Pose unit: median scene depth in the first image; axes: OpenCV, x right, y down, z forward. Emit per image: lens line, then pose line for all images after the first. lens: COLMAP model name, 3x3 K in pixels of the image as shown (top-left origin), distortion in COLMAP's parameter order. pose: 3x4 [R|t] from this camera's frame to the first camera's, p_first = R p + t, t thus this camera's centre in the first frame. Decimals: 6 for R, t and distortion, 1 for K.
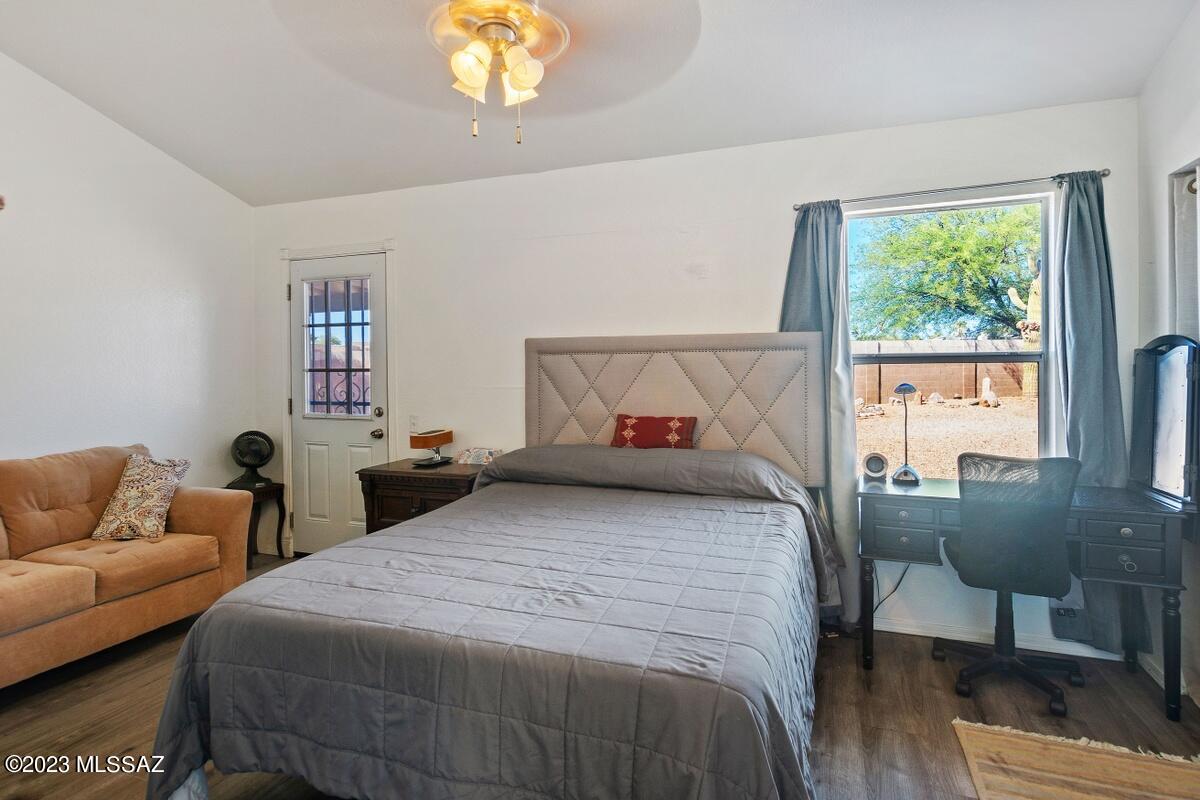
lens RADIAL K [[622.6, 0, 574.0], [0, 622.6, 370.3], [0, 0, 1]] dist [0.002737, 0.002933]
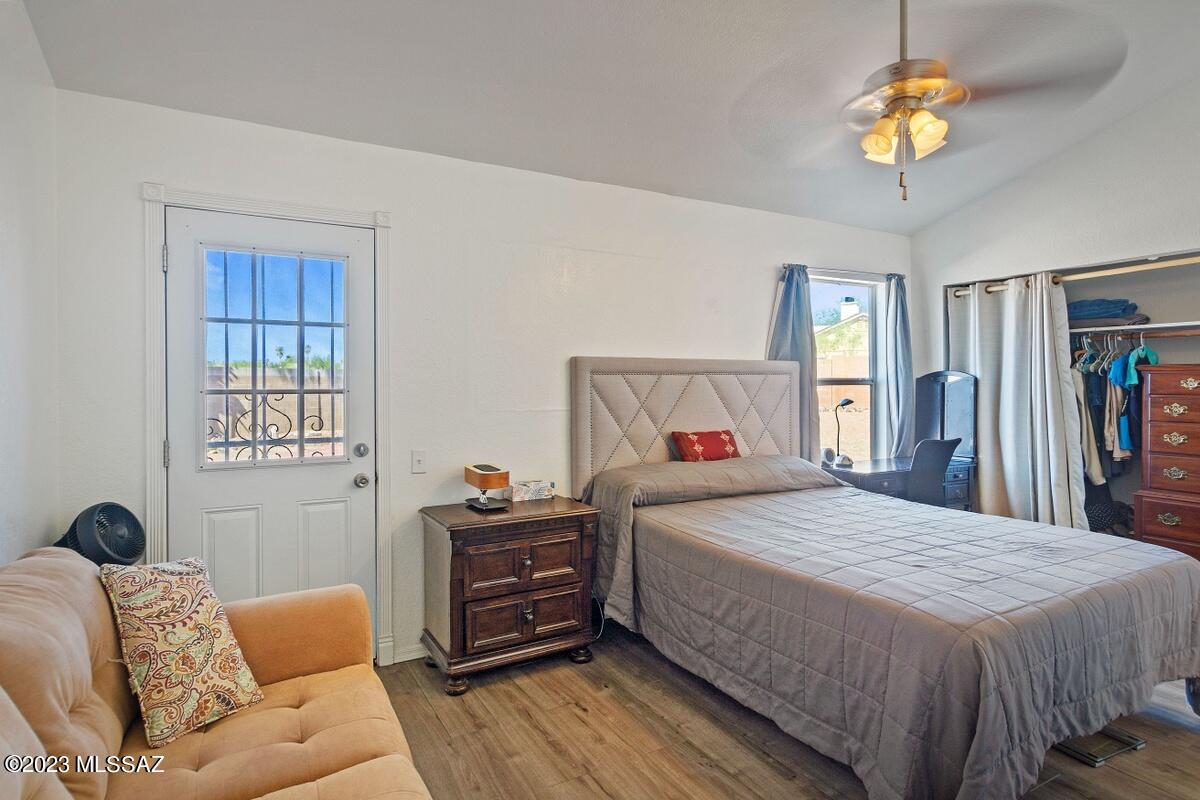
lens RADIAL K [[622.6, 0, 601.8], [0, 622.6, 392.0], [0, 0, 1]] dist [0.002737, 0.002933]
pose [[0.663760, -0.001352, 0.747944, -0.770131], [0.005096, 0.999983, -0.002714, 0.004463], [-0.747928, 0.005613, 0.663756, 0.371172]]
